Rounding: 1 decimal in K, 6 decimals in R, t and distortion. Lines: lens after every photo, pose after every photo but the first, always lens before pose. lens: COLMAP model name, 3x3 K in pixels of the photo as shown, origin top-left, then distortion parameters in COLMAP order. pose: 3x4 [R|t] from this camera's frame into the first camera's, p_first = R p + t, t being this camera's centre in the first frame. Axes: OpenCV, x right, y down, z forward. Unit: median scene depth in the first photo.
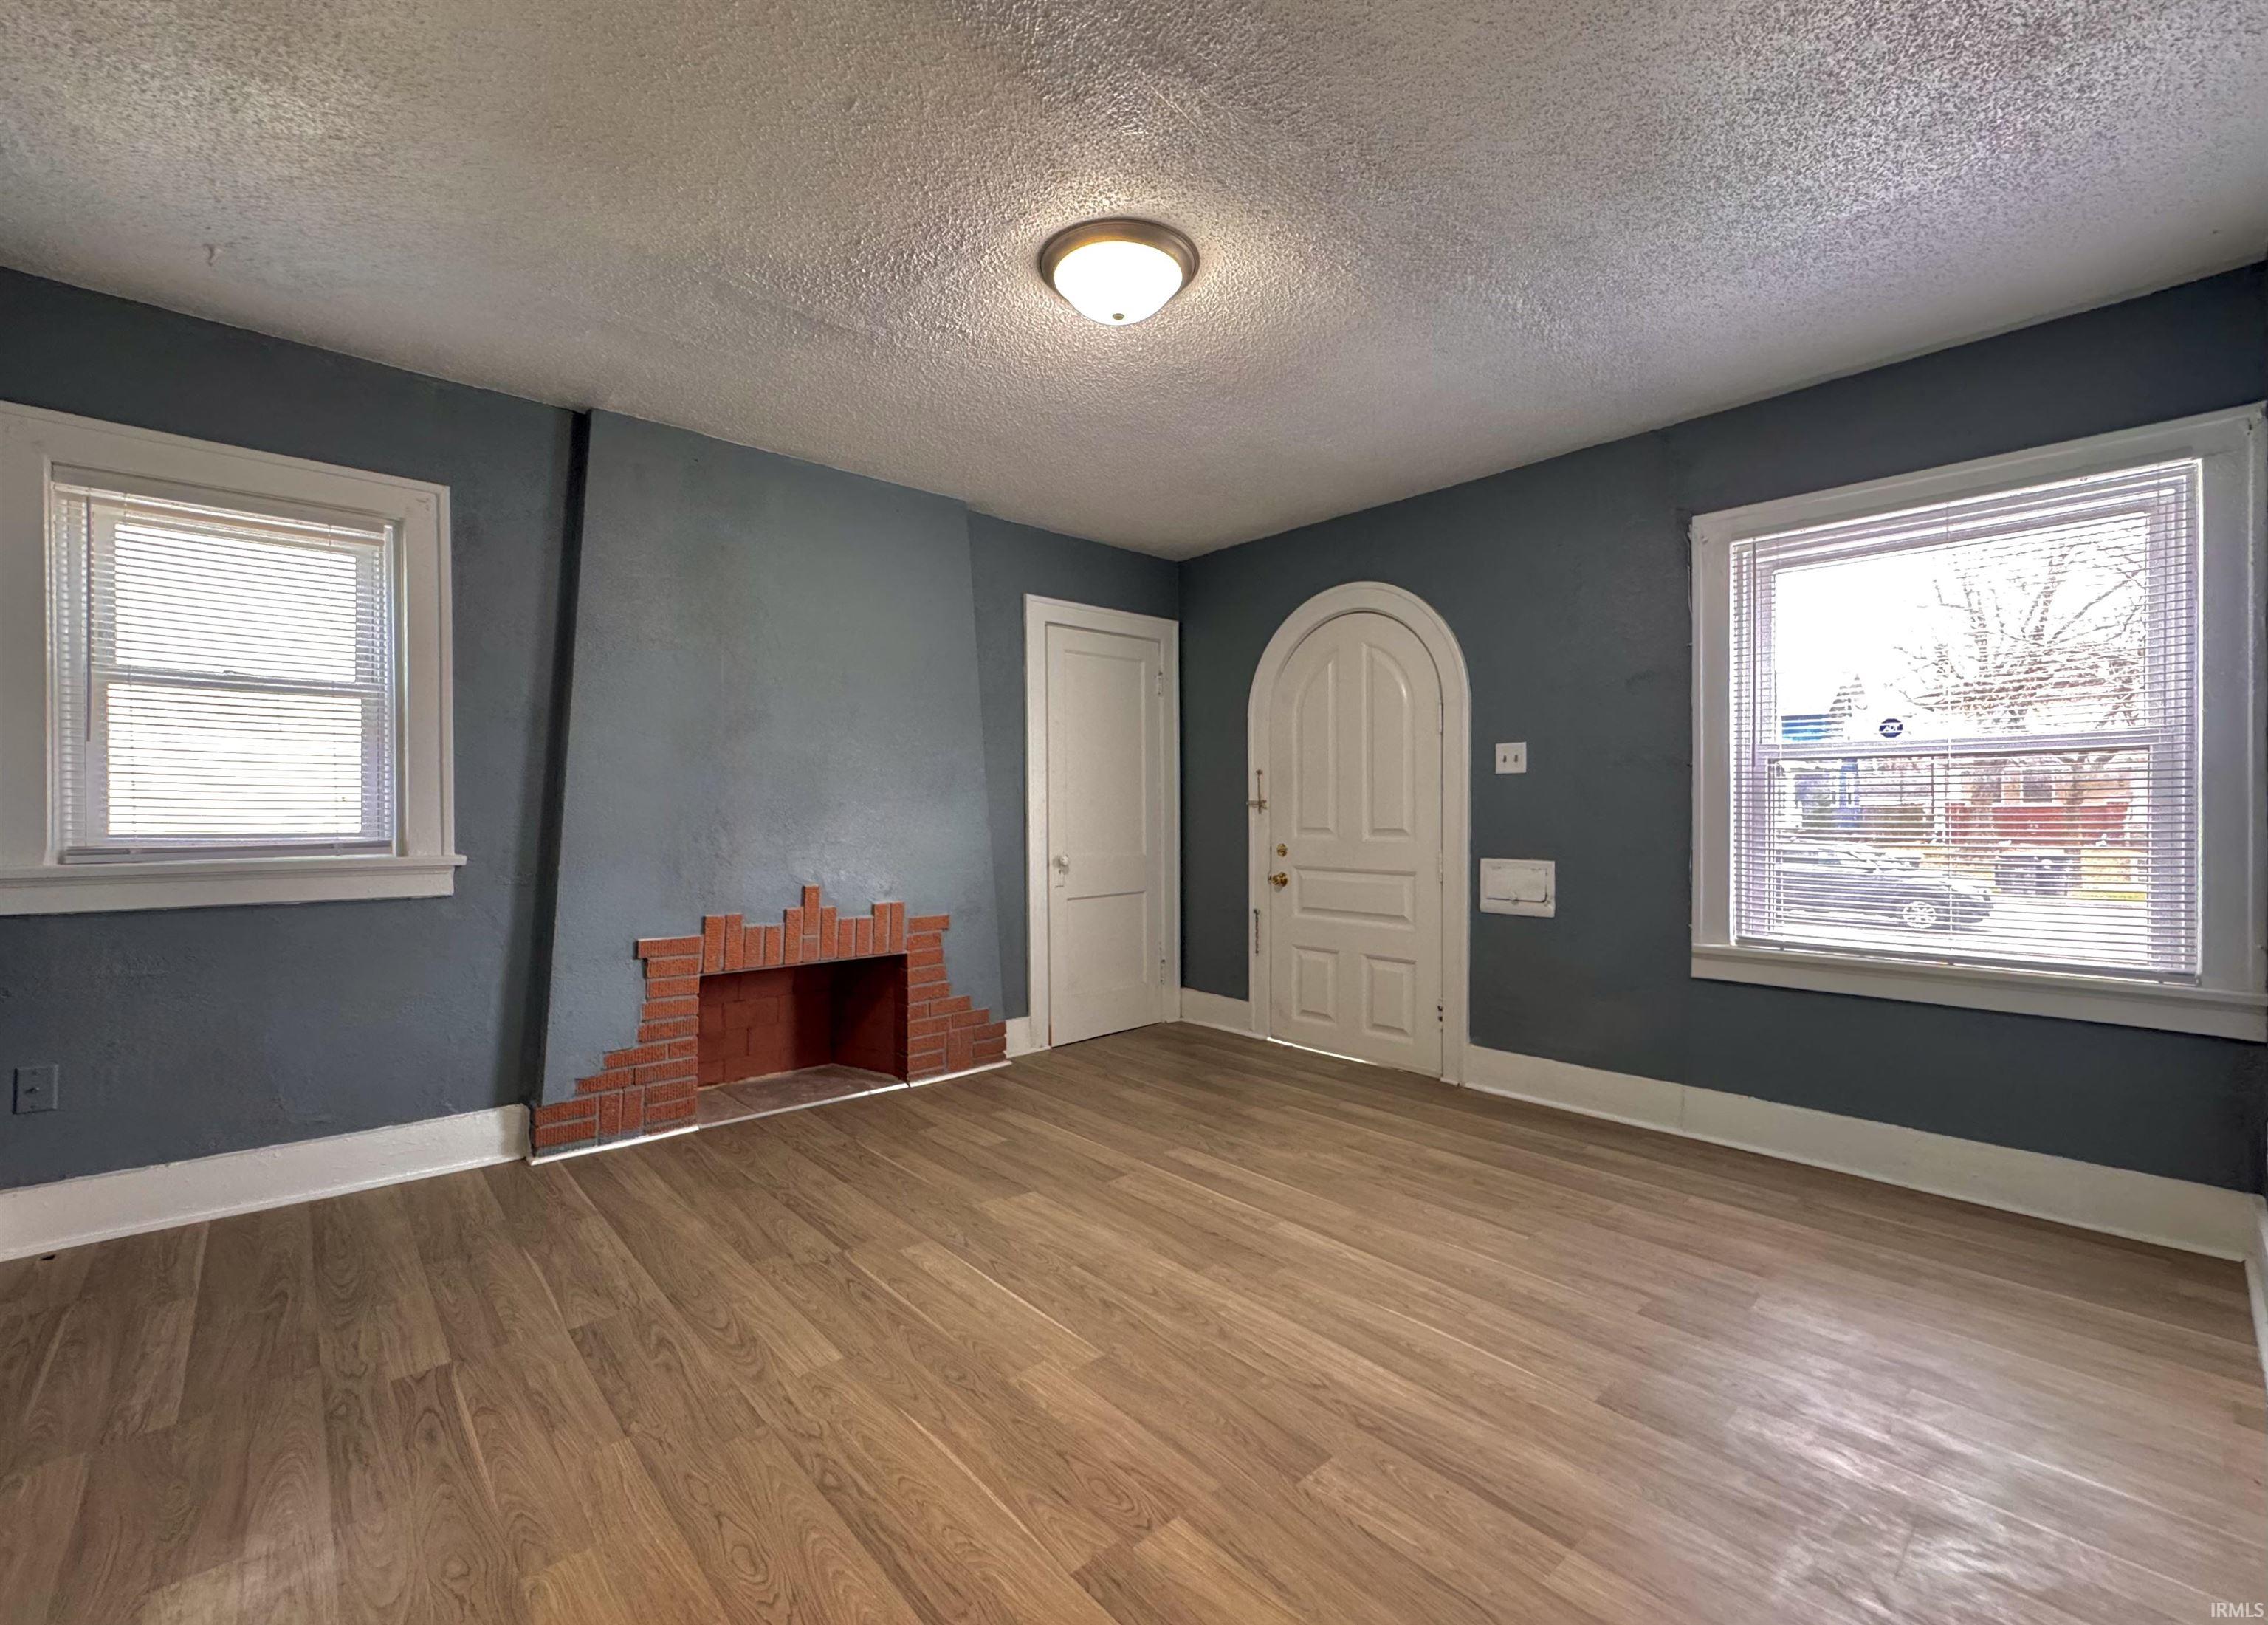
lens RADIAL K [[948.8, 0, 1146.4], [0, 948.8, 808.9], [0, 0, 1]] dist [-0.001991, -0.000056]
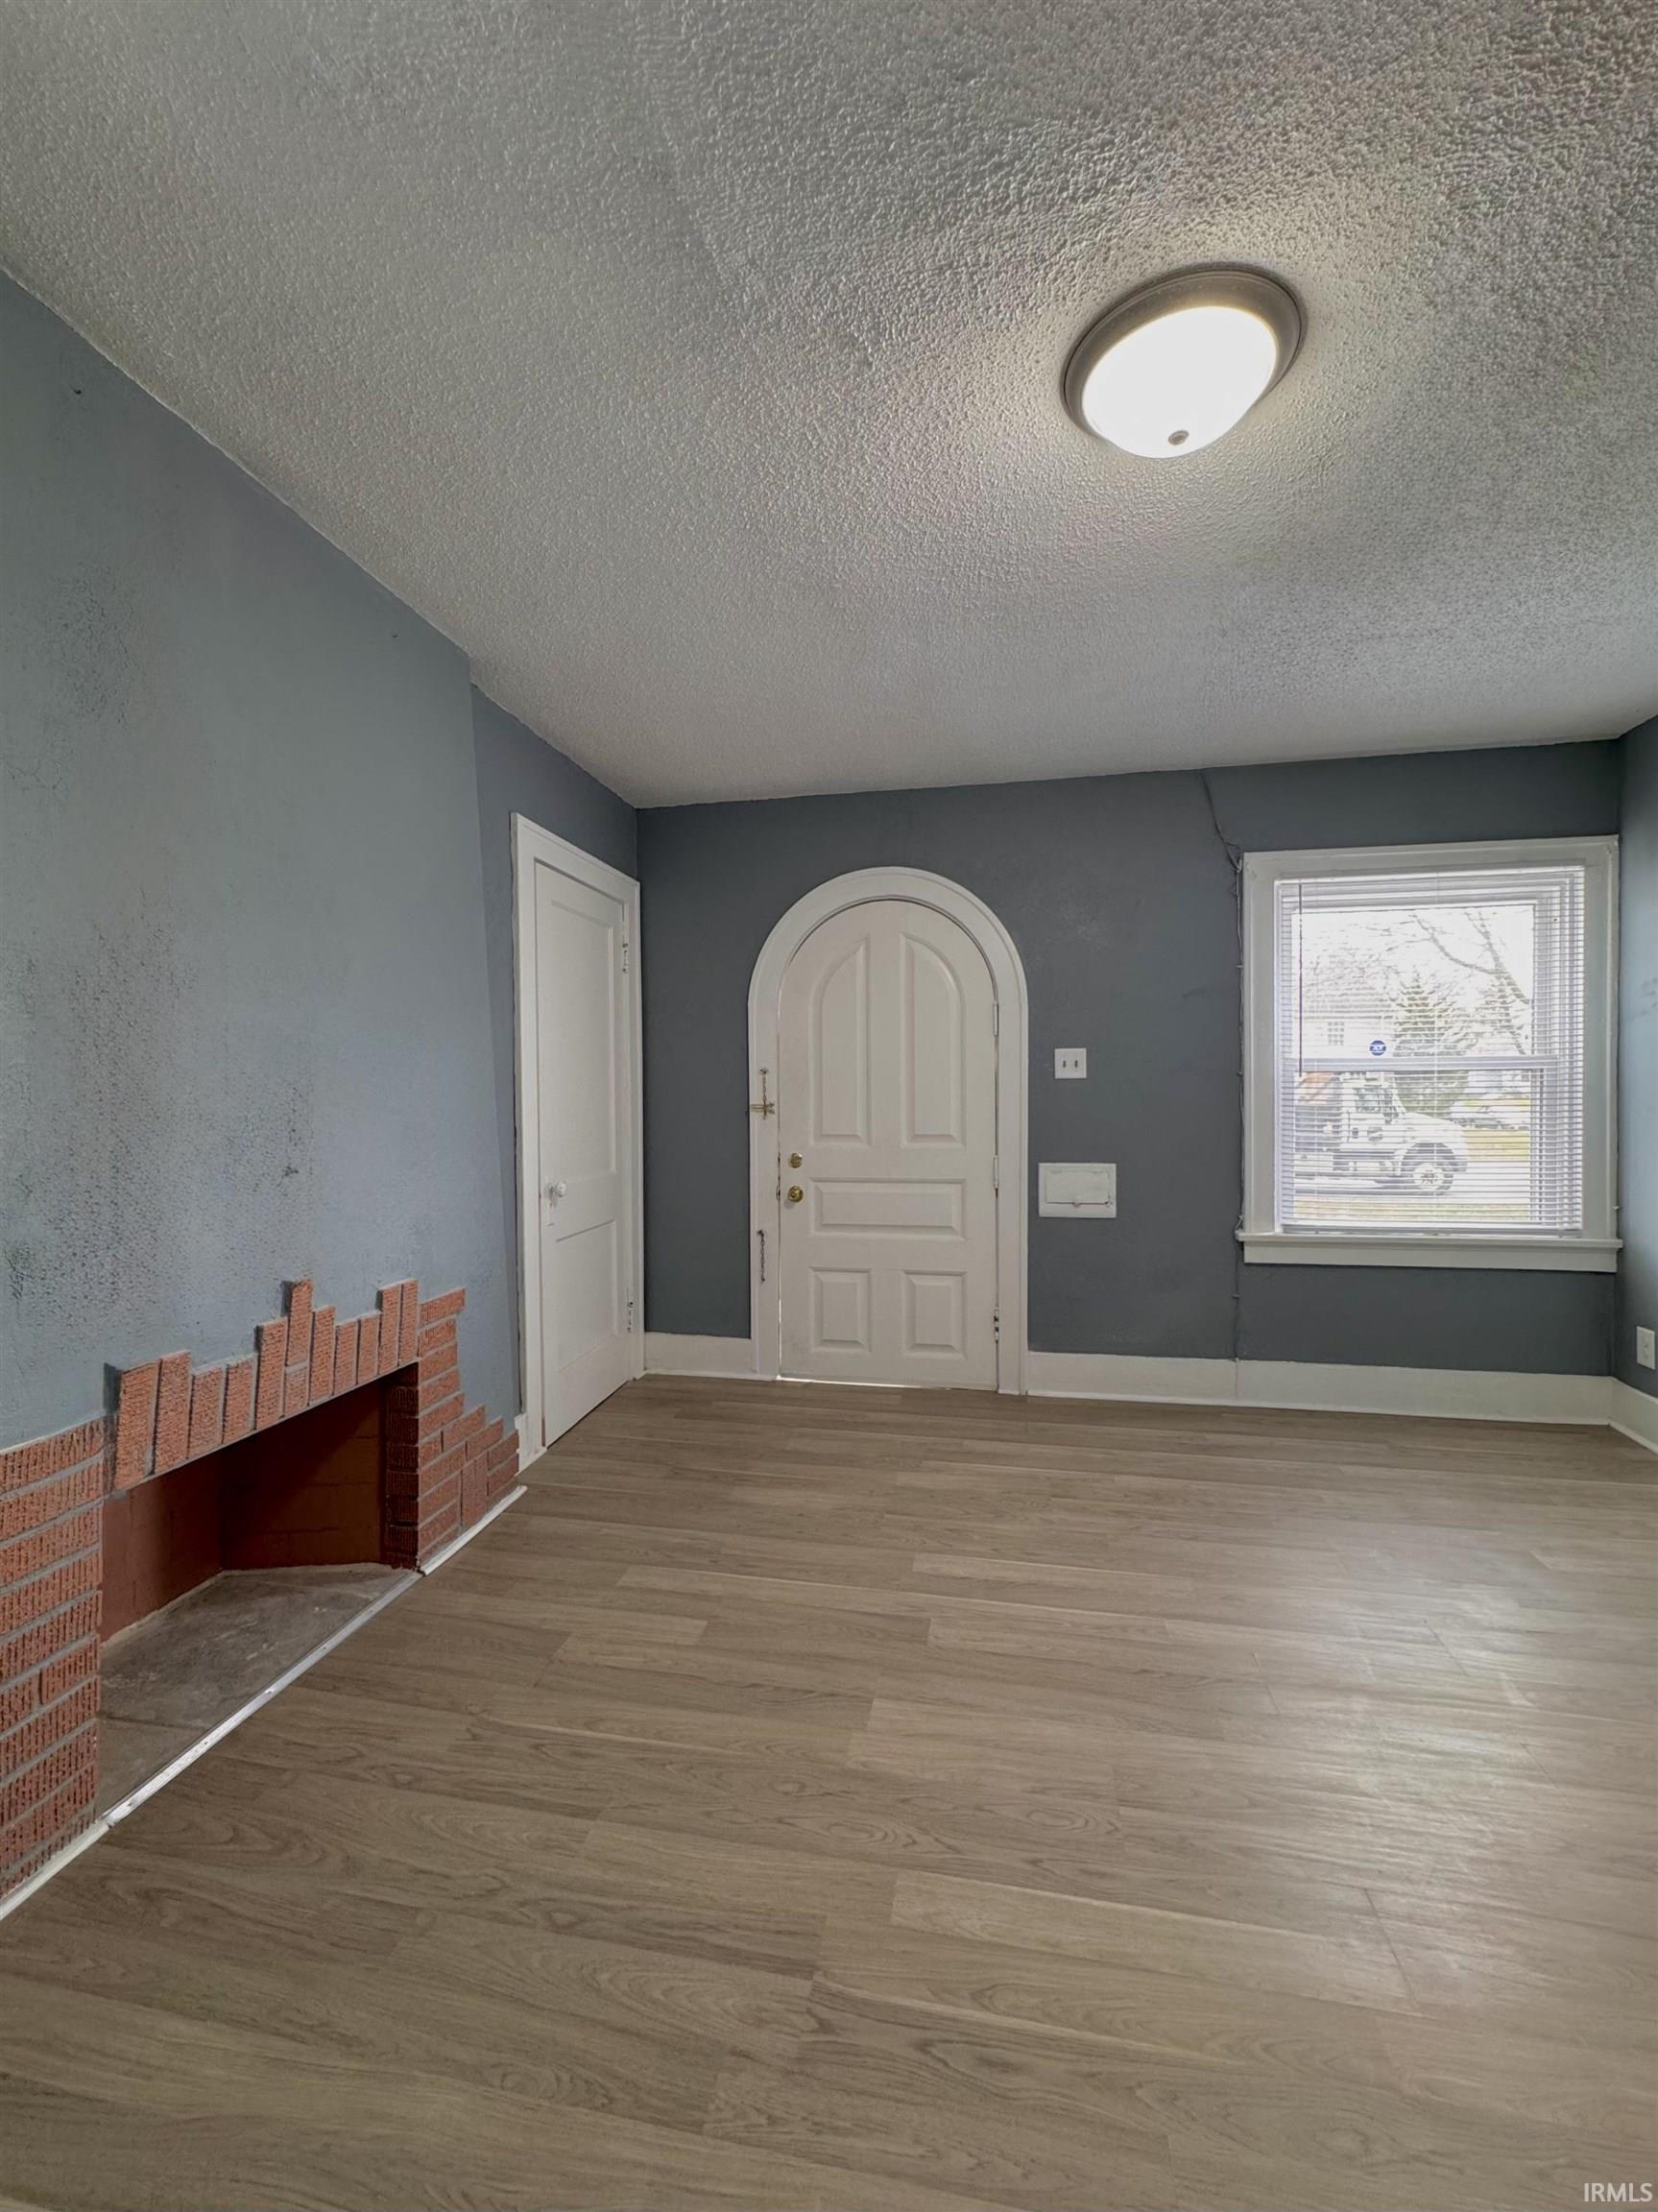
lens RADIAL K [[896.5, 0, 828.3], [0, 896.5, 1101.7], [0, 0, 1]] dist [0.000475, -0.000670]
pose [[0.803985, -0.006044, 0.594619, -0.390987], [0.003674, 0.999980, 0.005195, -0.018525], [-0.594639, -0.001992, 0.803990, 0.380559]]
